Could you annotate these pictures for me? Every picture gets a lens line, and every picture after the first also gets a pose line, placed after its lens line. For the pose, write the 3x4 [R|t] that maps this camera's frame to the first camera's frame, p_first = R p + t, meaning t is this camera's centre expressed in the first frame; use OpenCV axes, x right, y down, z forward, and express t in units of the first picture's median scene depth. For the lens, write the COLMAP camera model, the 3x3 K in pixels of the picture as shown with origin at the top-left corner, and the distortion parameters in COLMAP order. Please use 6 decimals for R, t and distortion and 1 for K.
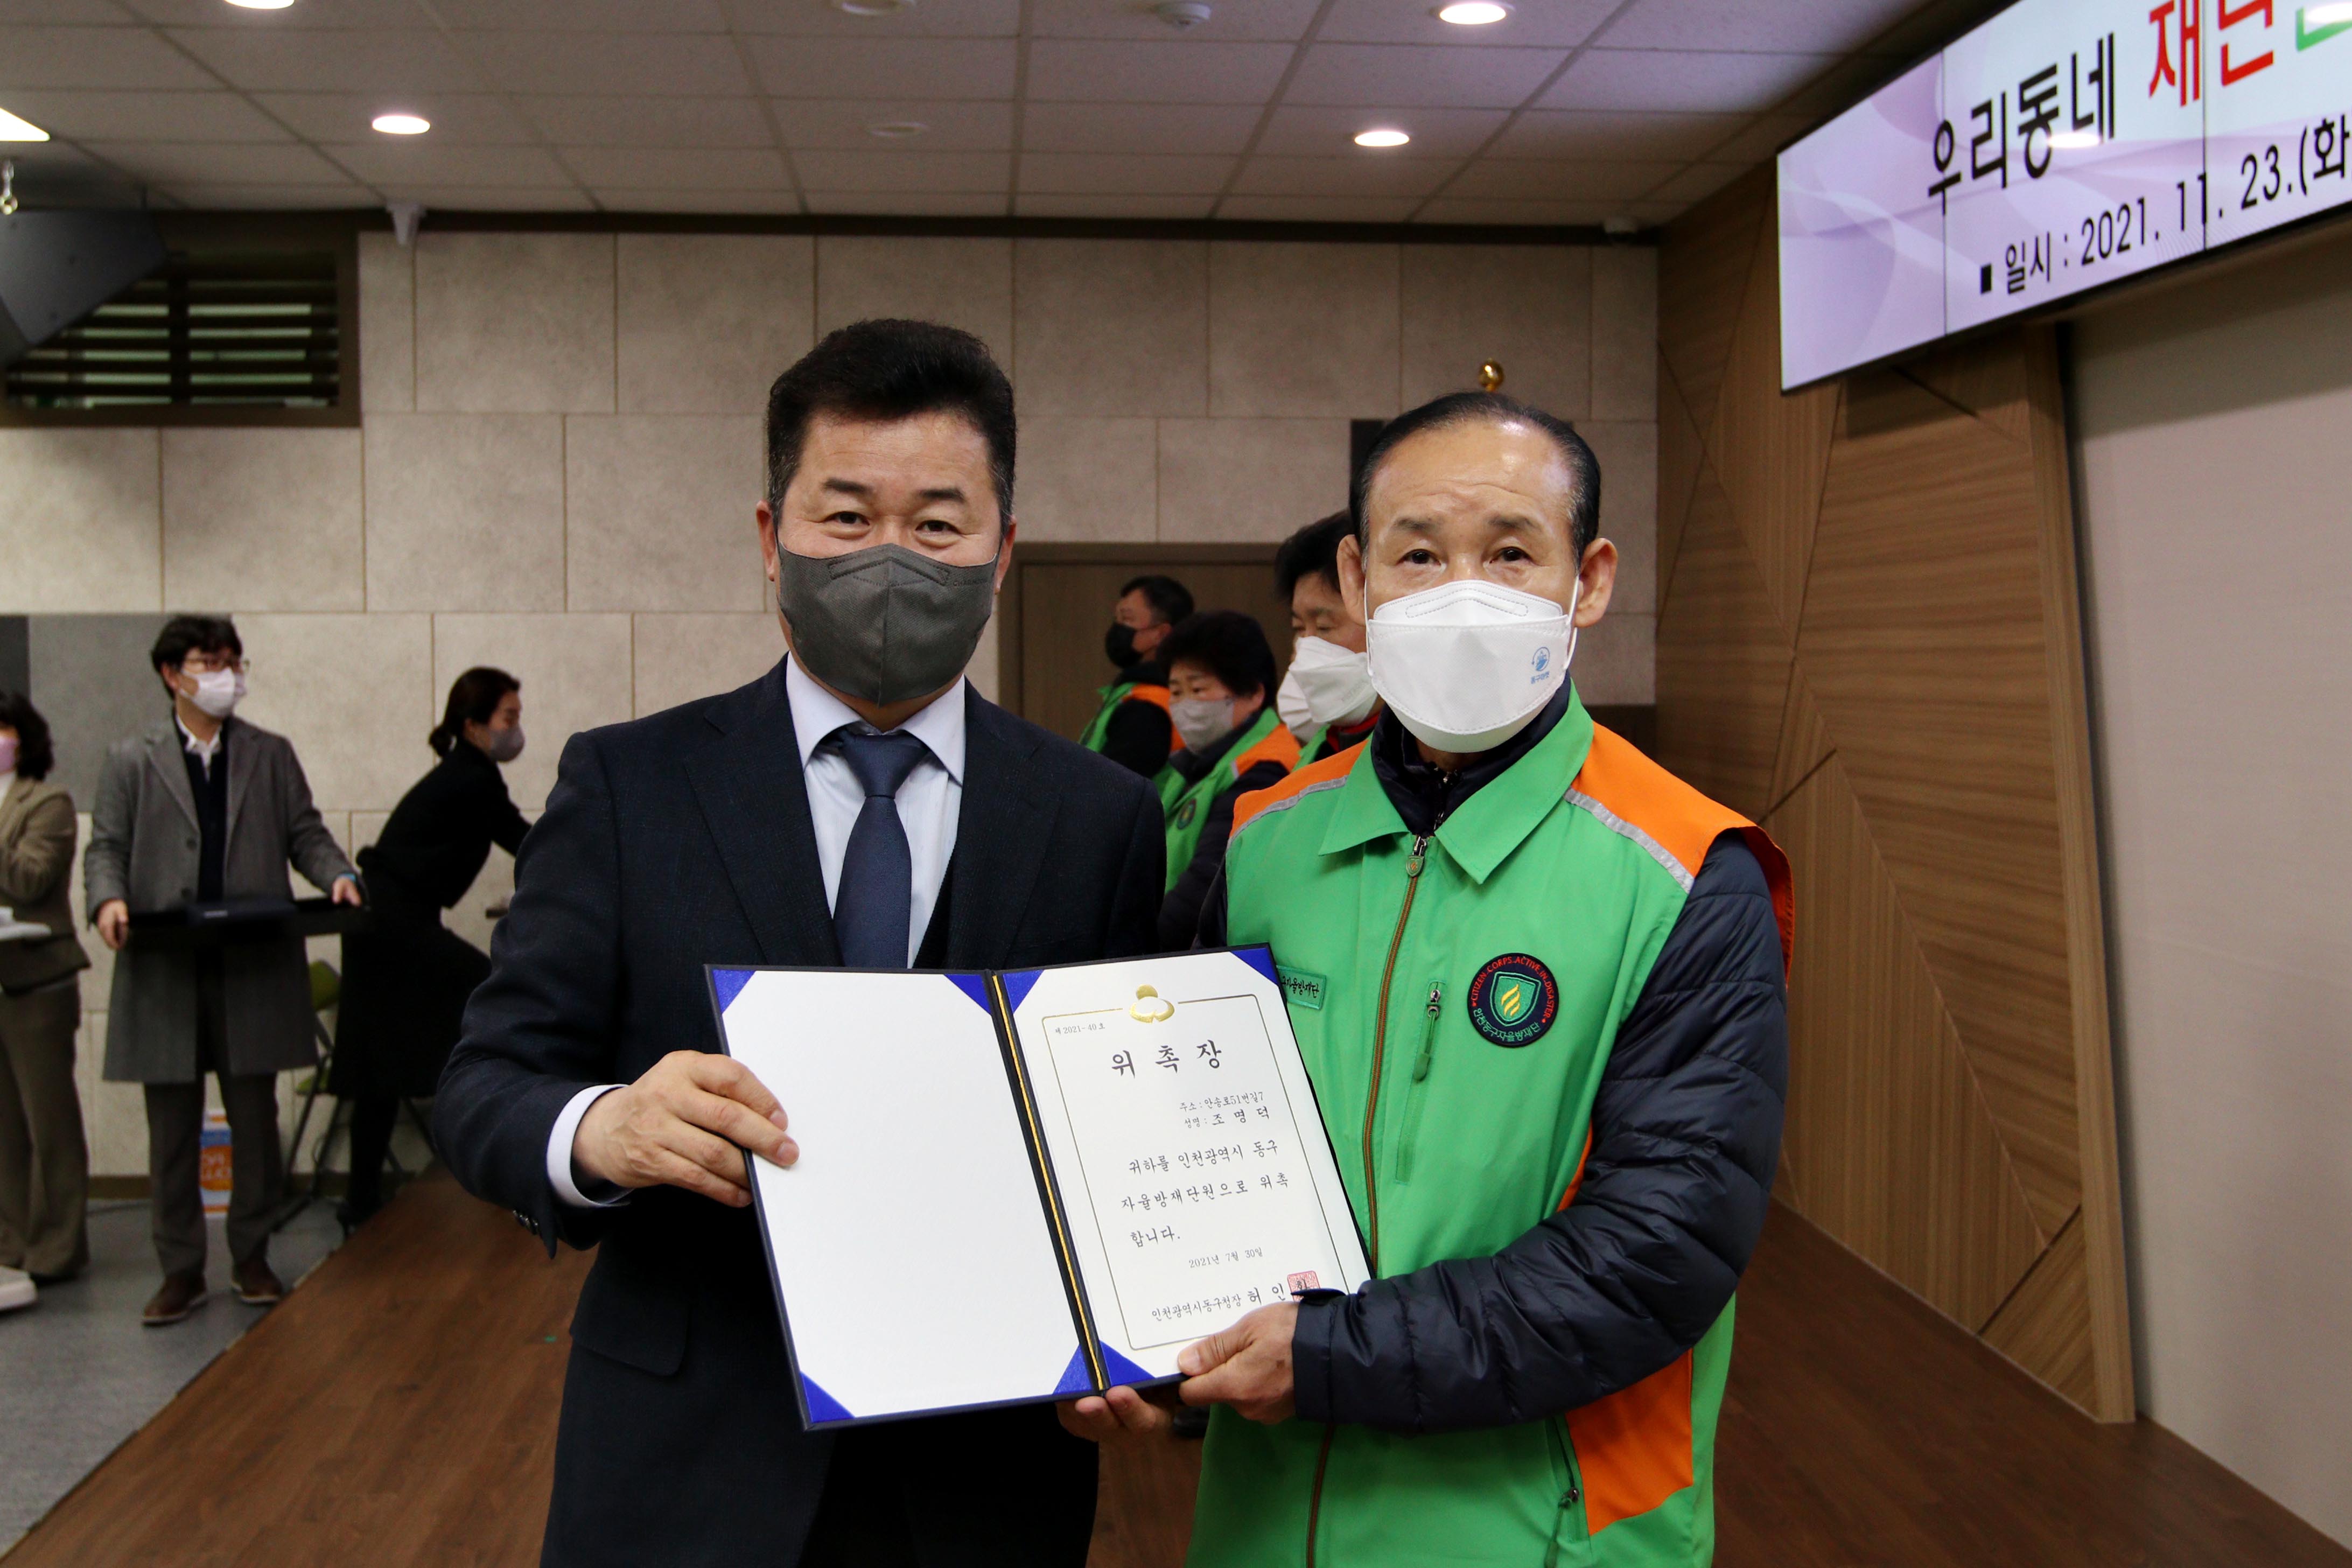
lens RADIAL K [[2470.3, 0, 1195.4], [0, 2470.3, 782.6], [0, 0, 1]] dist [-0.062108, 0.076789]
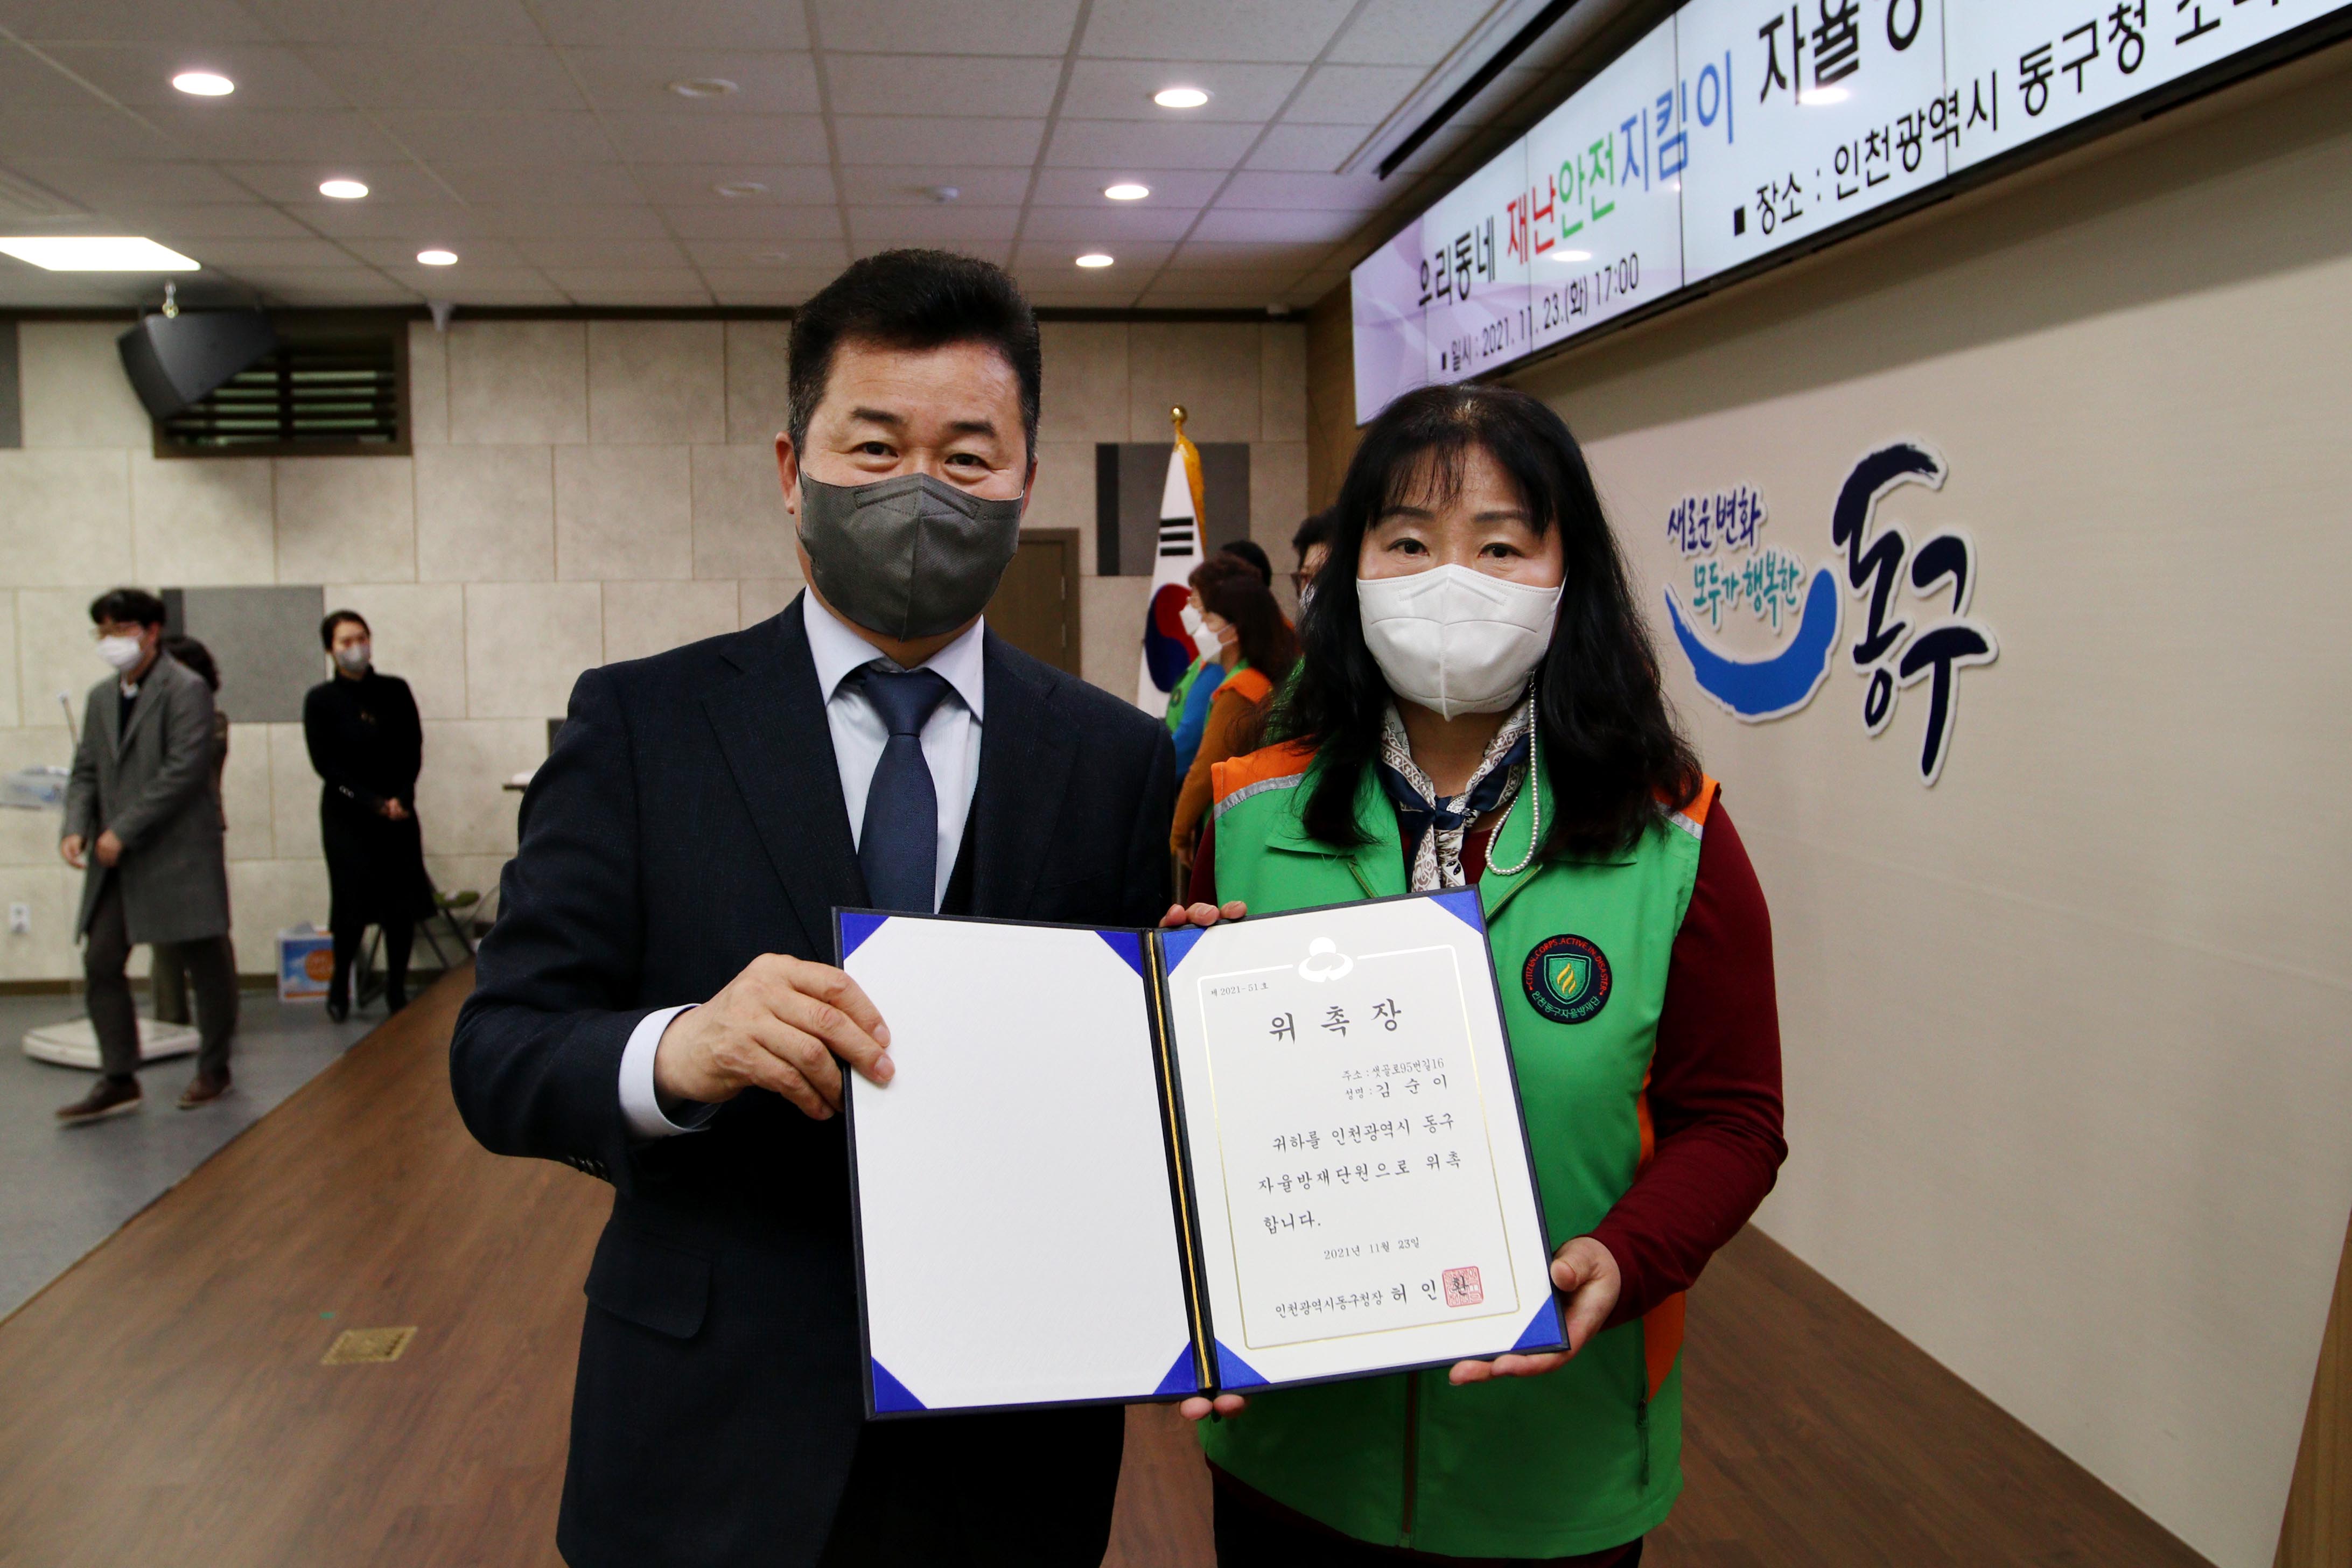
lens RADIAL K [[1977.9, 0, 1163.5], [0, 1977.9, 729.7], [0, 0, 1]] dist [-0.080303, 0.075337]
pose [[0.999189, -0.013118, 0.038076, 0.071059], [0.012786, 0.999878, 0.008961, 0.015417], [-0.038189, -0.008466, 0.999235, -0.214933]]
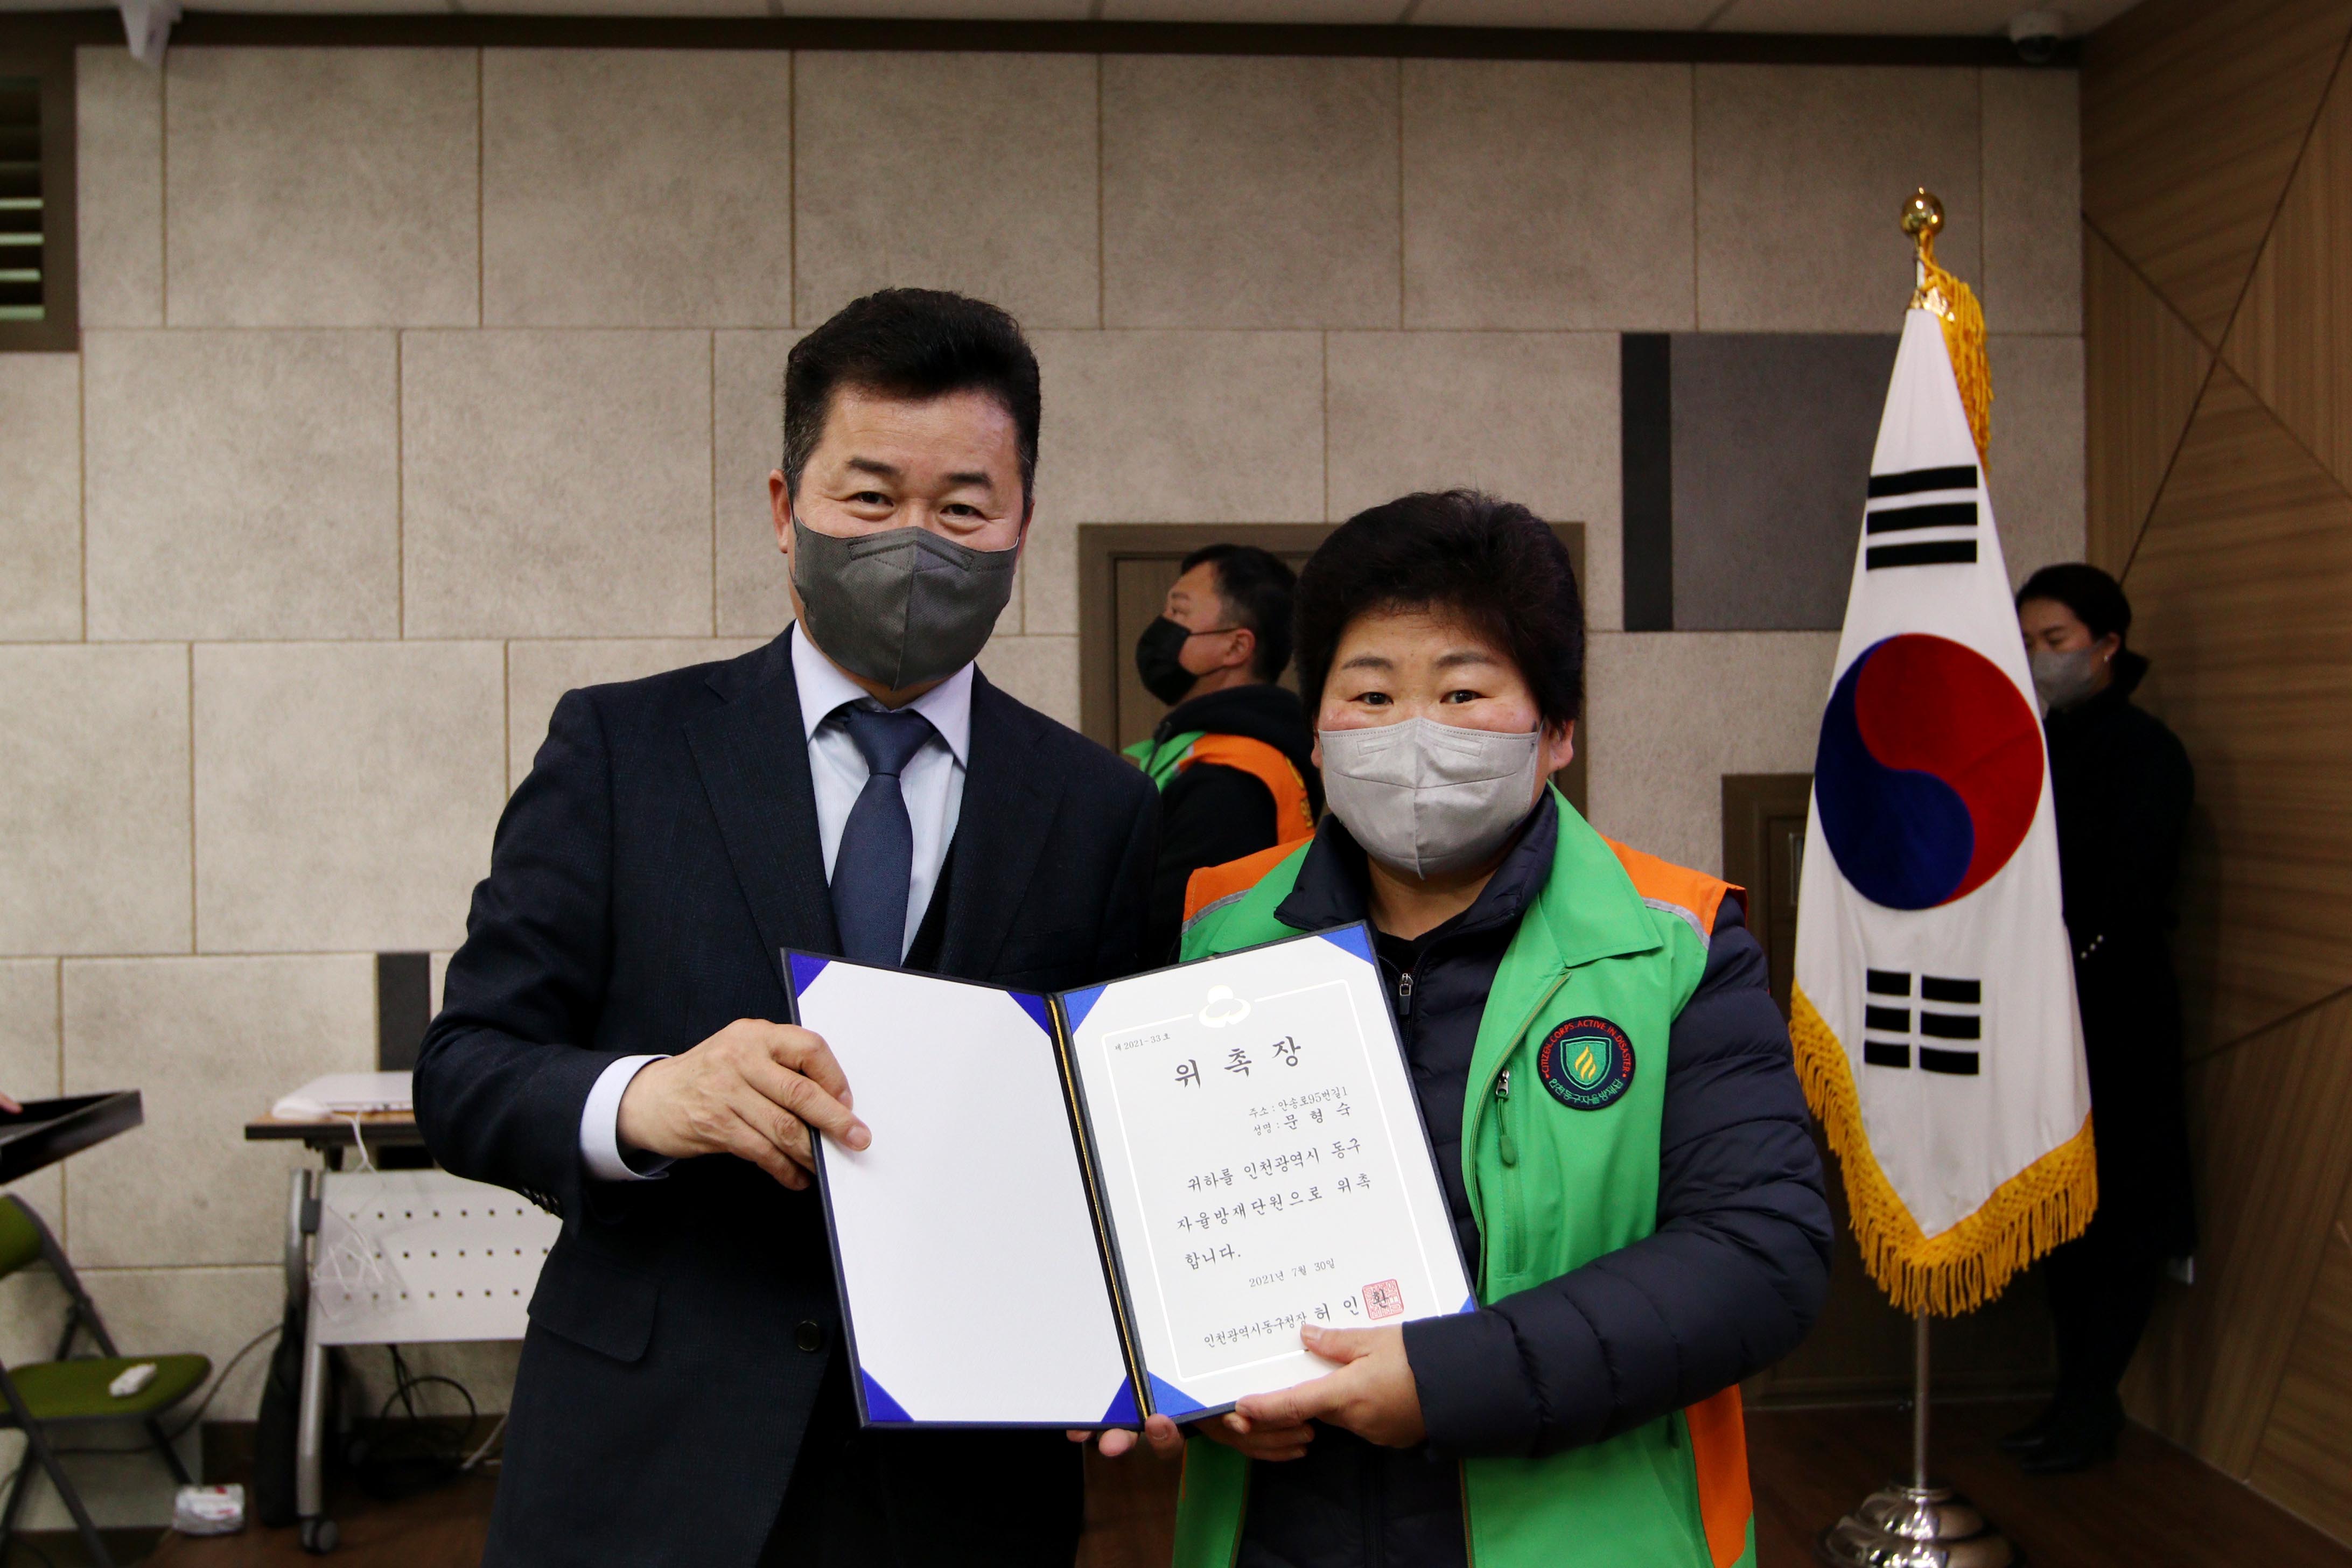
lens RADIAL K [[2333.3, 0, 1140.2], [0, 2333.3, 756.4], [0, 0, 1]] dist [-0.061698, 0.060654]
pose [[0.999936, -0.009807, -0.005614, -0.076747], [0.009558, 0.999037, -0.042815, -0.014130], [0.006028, 0.042758, 0.999067, 0.500148]]
